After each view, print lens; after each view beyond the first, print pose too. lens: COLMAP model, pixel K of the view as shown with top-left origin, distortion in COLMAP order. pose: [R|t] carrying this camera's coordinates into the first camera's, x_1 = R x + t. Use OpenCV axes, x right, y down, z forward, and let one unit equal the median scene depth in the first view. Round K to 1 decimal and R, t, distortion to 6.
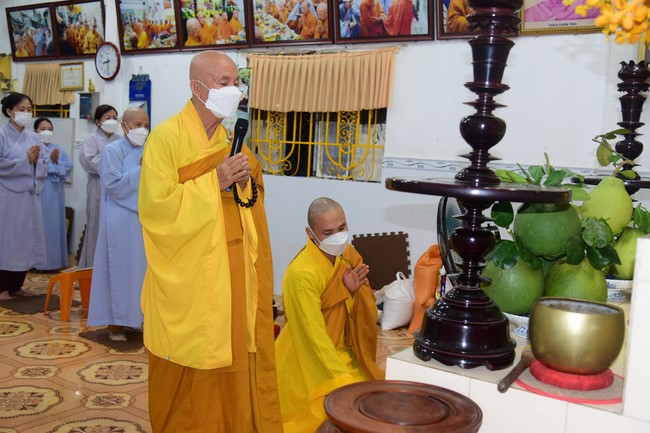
lens RADIAL K [[751.2, 0, 325.0], [0, 751.2, 216.5], [0, 0, 1]] dist [-0.000488, -0.003927]
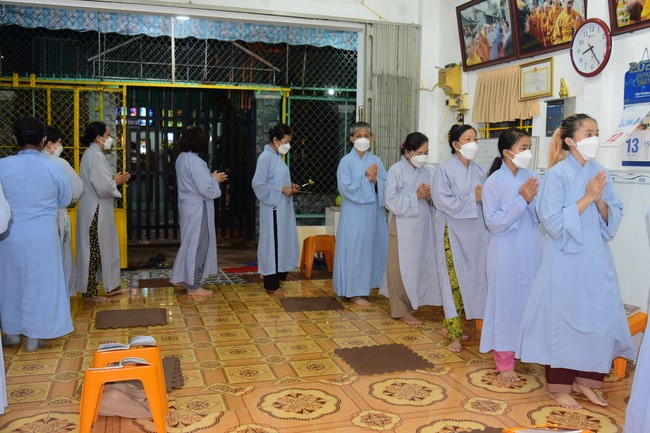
lens RADIAL K [[622.1, 0, 325.0], [0, 622.1, 216.5], [0, 0, 1]] dist [-0.060942, 0.019630]
pose [[0.802422, 0.021021, -0.596386, -0.165042], [-0.030643, 0.999512, -0.006000, -0.050875], [0.595969, 0.023089, 0.802675, 0.466737]]
